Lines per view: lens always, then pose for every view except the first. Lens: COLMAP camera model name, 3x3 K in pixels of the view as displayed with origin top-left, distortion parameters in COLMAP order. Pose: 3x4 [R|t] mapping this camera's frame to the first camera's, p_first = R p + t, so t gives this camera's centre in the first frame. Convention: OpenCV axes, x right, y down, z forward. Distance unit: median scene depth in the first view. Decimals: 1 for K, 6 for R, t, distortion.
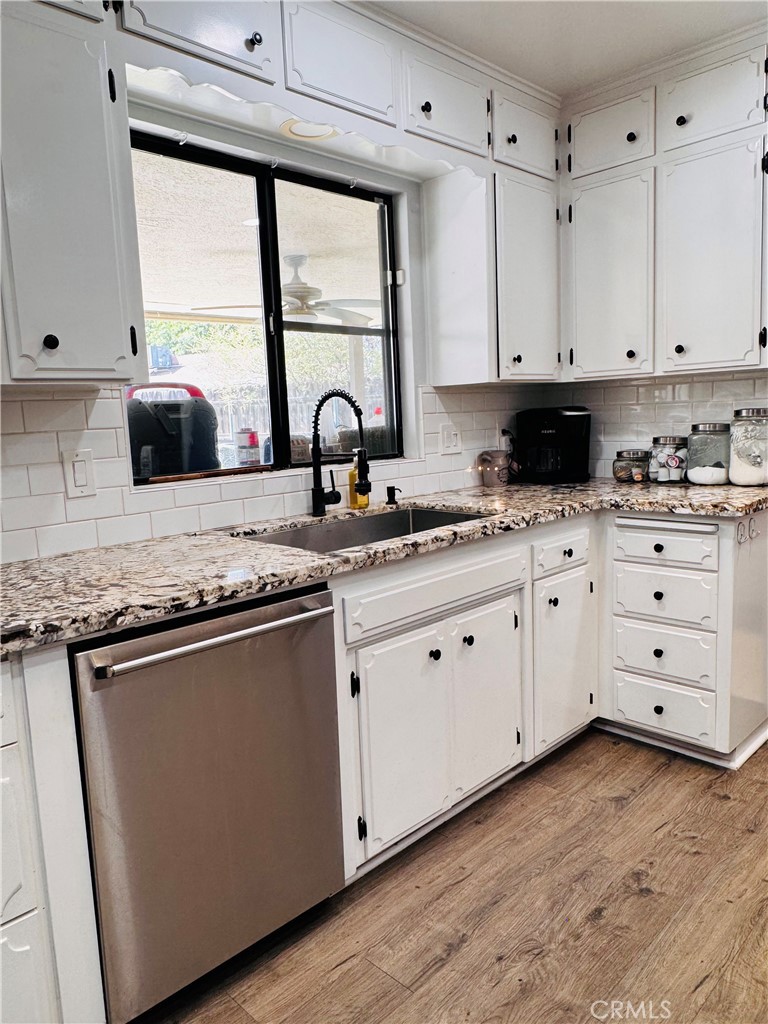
lens RADIAL K [[710.1, 0, 378.4], [0, 710.1, 510.2], [0, 0, 1]] dist [-0.007631, -0.004484]
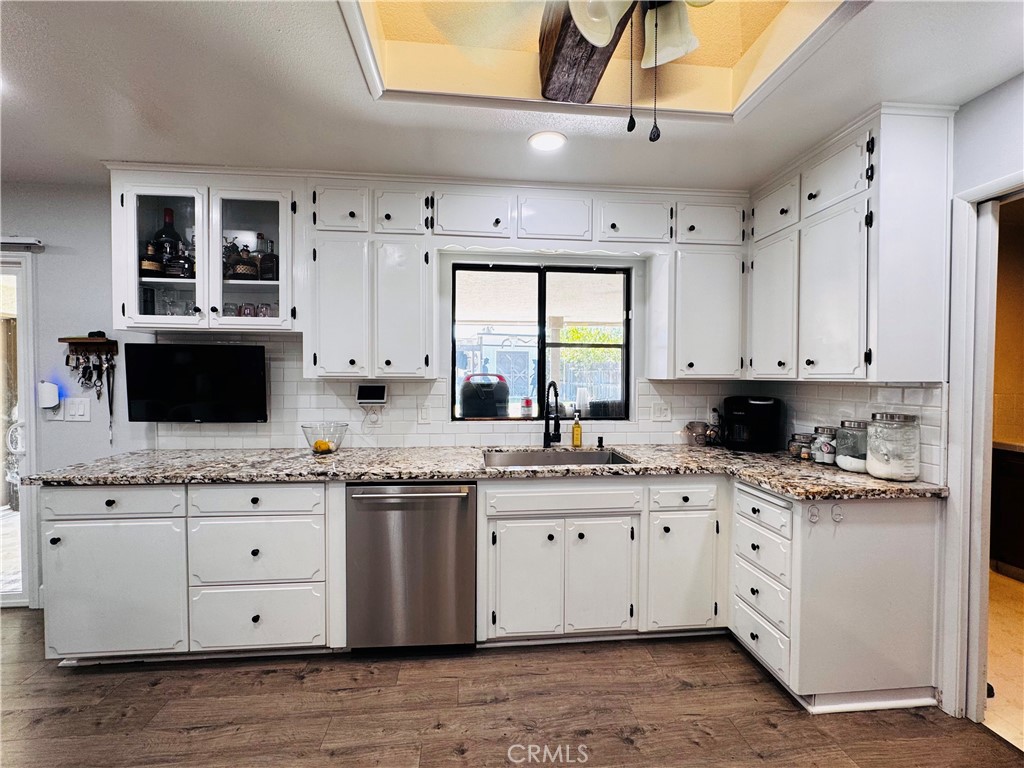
lens RADIAL K [[415.9, 0, 504.4], [0, 415.9, 384.8], [0, 0, 1]] dist [-0.006057, 0.000885]
pose [[0.778253, 0.060221, -0.625057, 0.516389], [-0.122792, 0.990769, -0.057432, -0.081443], [0.615828, 0.121448, 0.778464, 0.070973]]
